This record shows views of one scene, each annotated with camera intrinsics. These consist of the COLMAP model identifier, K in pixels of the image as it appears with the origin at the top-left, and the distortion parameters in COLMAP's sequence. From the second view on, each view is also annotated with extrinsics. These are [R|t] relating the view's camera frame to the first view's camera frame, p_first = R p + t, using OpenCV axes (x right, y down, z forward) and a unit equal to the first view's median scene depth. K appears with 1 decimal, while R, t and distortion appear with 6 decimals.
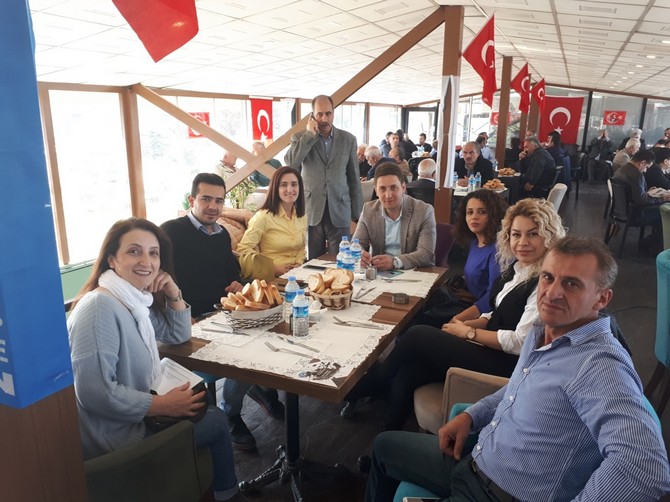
lens RADIAL K [[516.7, 0, 336.6], [0, 516.7, 249.4], [0, 0, 1]] dist [-0.004665, -0.003066]
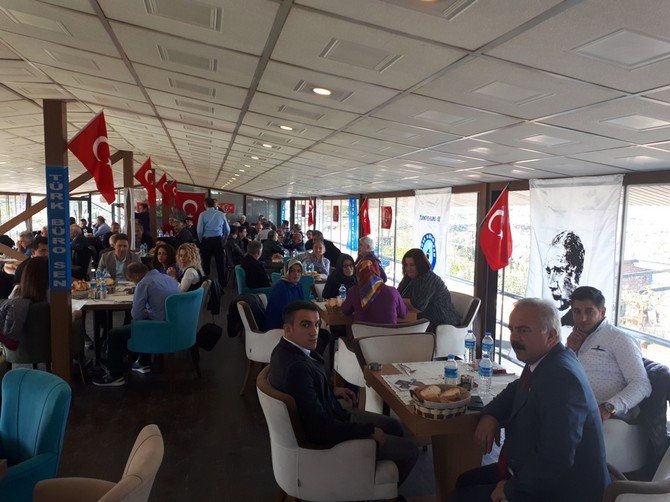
lens RADIAL K [[516.7, 0, 336.6], [0, 516.7, 249.4], [0, 0, 1]] dist [-0.004665, -0.003066]
pose [[0.780901, -0.038229, 0.623483, -0.122866], [0.137202, 0.984248, -0.111494, 0.060062], [-0.609400, 0.172609, 0.773846, -0.280676]]
